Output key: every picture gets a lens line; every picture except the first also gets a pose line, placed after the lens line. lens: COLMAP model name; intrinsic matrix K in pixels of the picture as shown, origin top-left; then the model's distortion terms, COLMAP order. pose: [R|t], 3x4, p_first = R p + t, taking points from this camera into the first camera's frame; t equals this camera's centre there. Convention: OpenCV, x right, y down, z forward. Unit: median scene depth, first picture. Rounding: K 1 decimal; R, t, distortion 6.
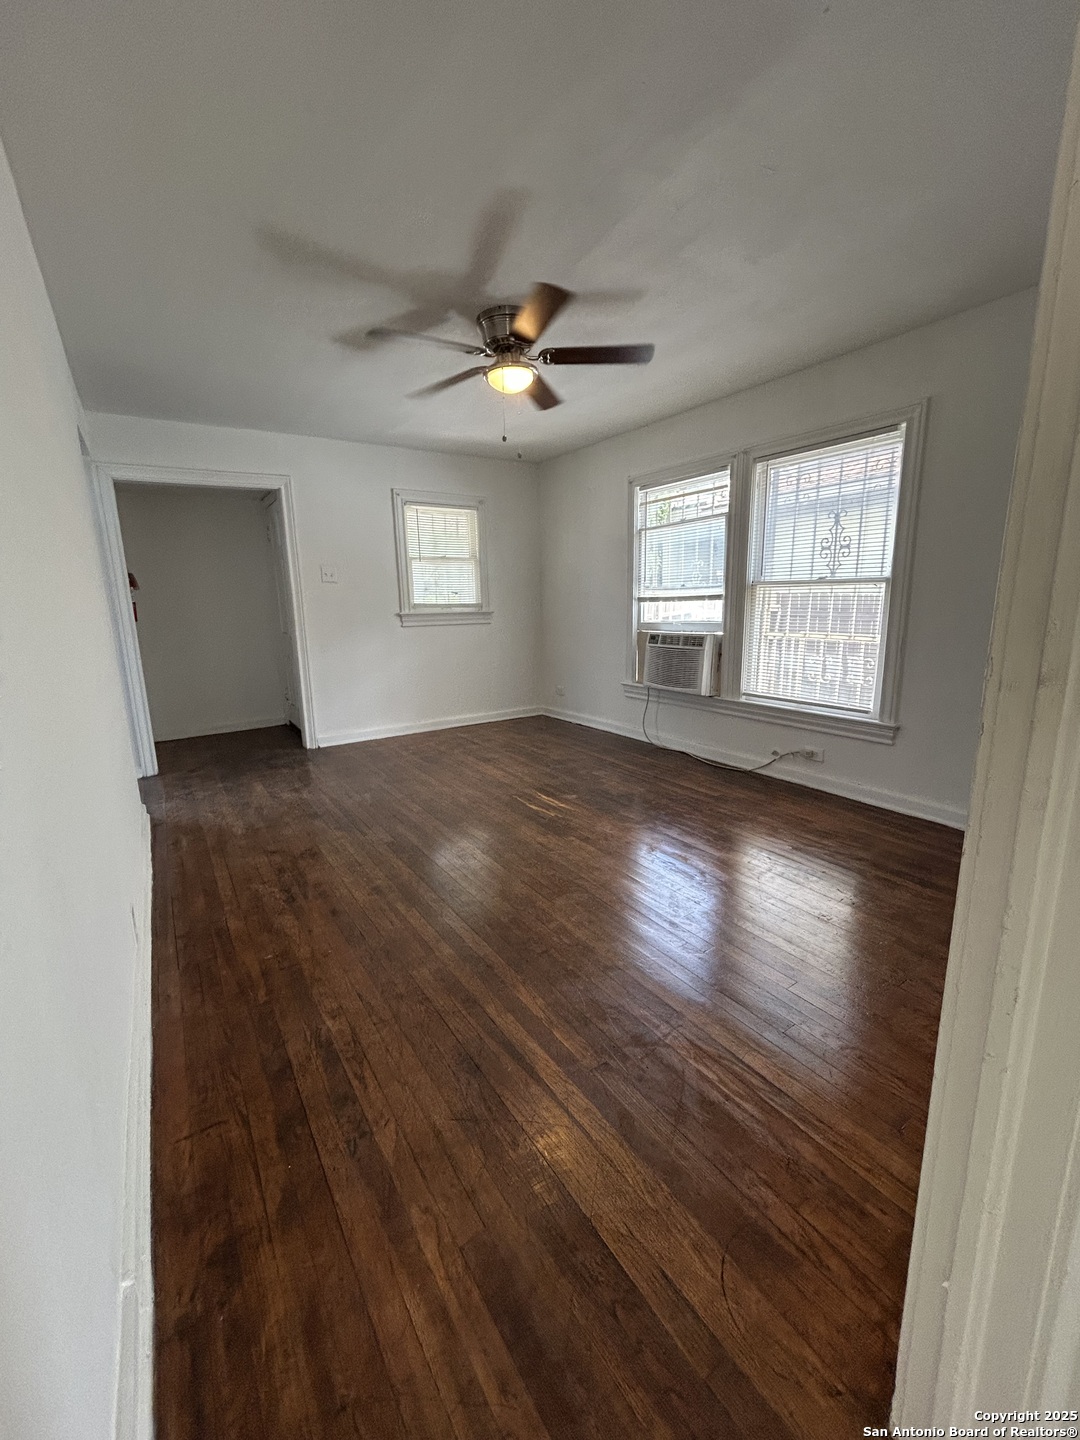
lens RADIAL K [[583.0, 0, 542.0], [0, 583.0, 719.7], [0, 0, 1]] dist [-0.001292, -0.000073]
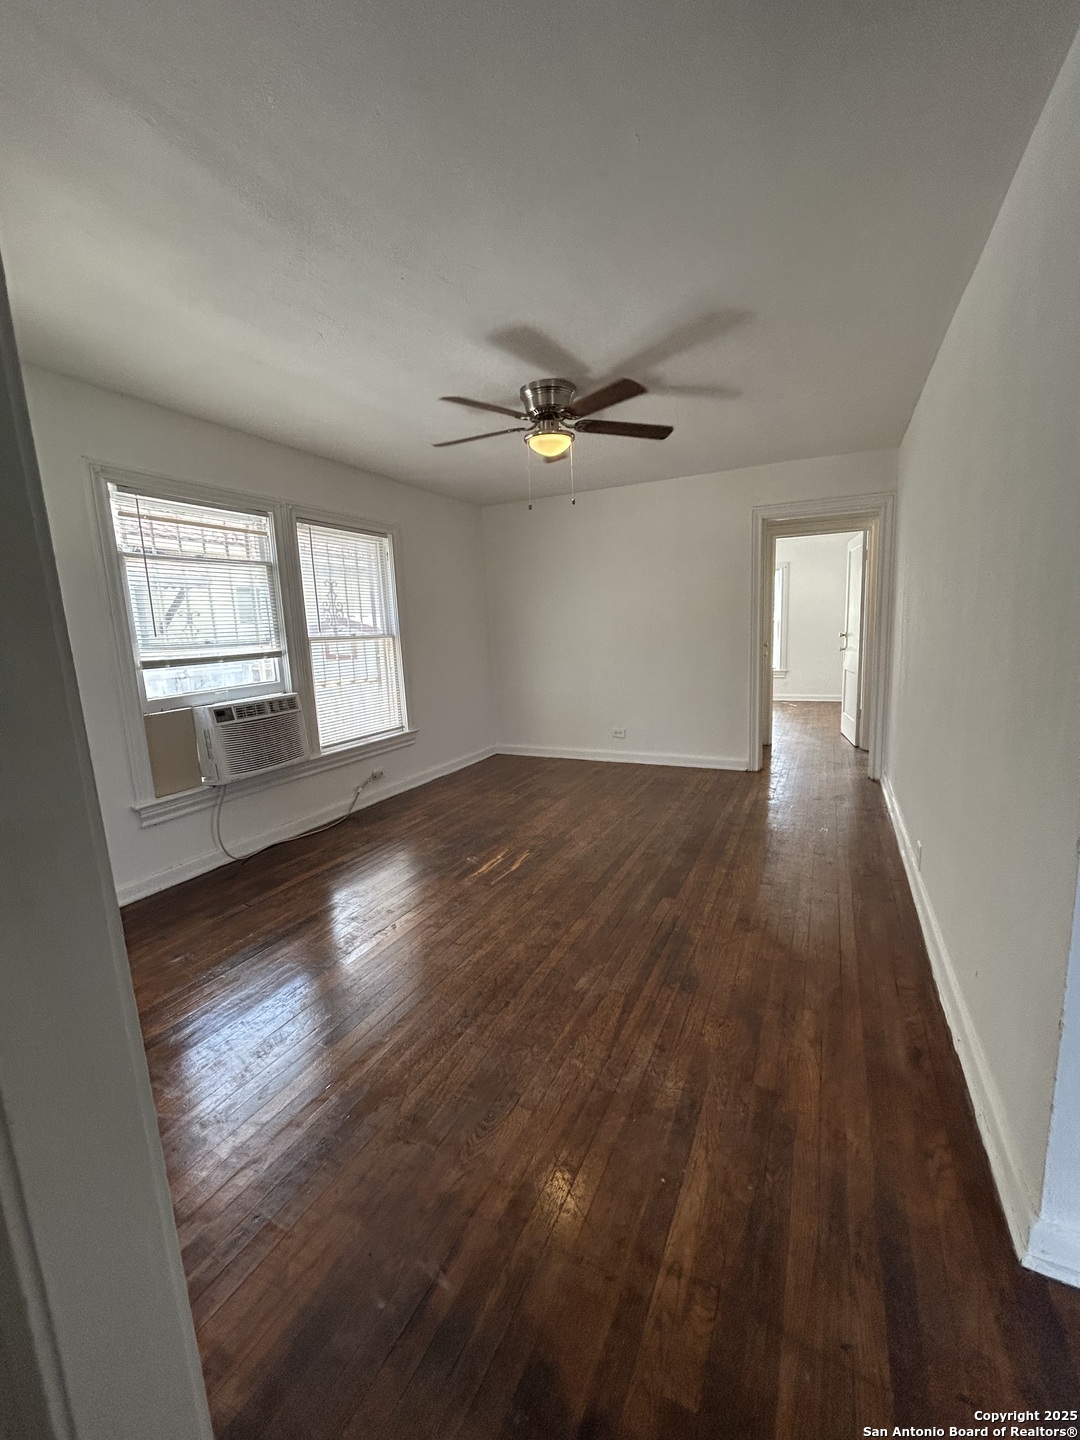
lens RADIAL K [[583.0, 0, 542.0], [0, 583.0, 719.7], [0, 0, 1]] dist [-0.001292, -0.000073]
pose [[-0.504619, -0.095628, 0.858030, -0.745133], [0.224494, 0.945125, 0.237363, -0.259283], [-0.833644, 0.312400, -0.455461, 1.207409]]
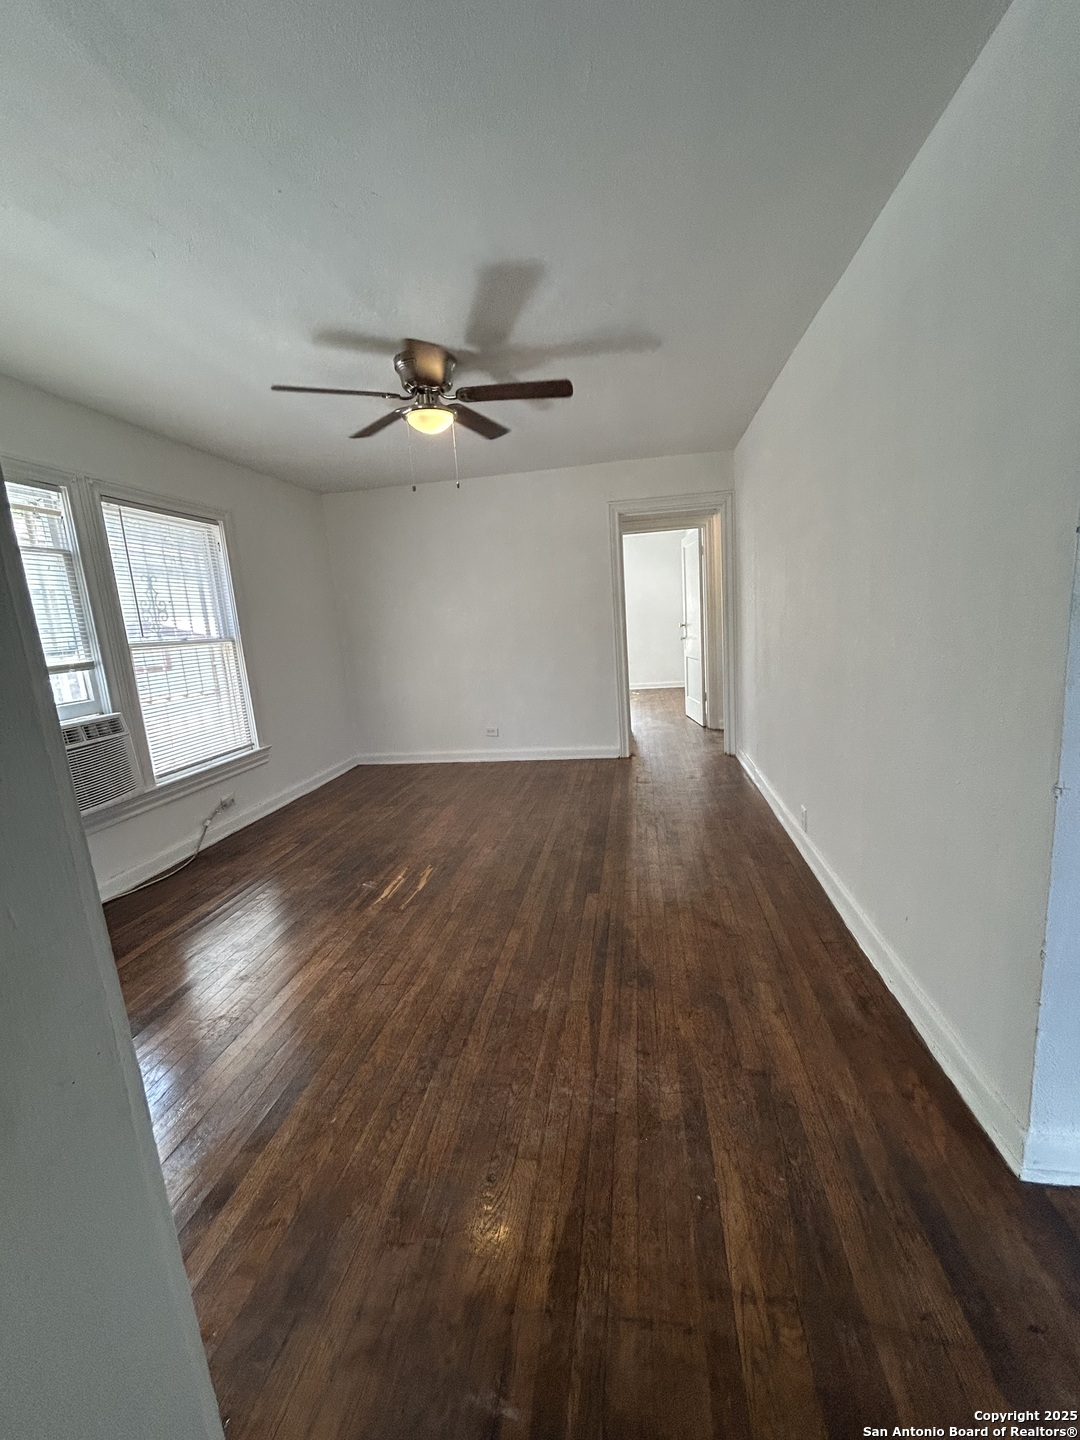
lens RADIAL K [[582.5, 0, 541.4], [0, 582.5, 721.1], [0, 0, 1]] dist [-0.000905, 0.000055]
pose [[-0.730677, -0.049090, 0.680956, -0.647461], [0.219015, 0.927843, 0.301895, -0.264172], [-0.646641, 0.369727, -0.667201, 1.252097]]
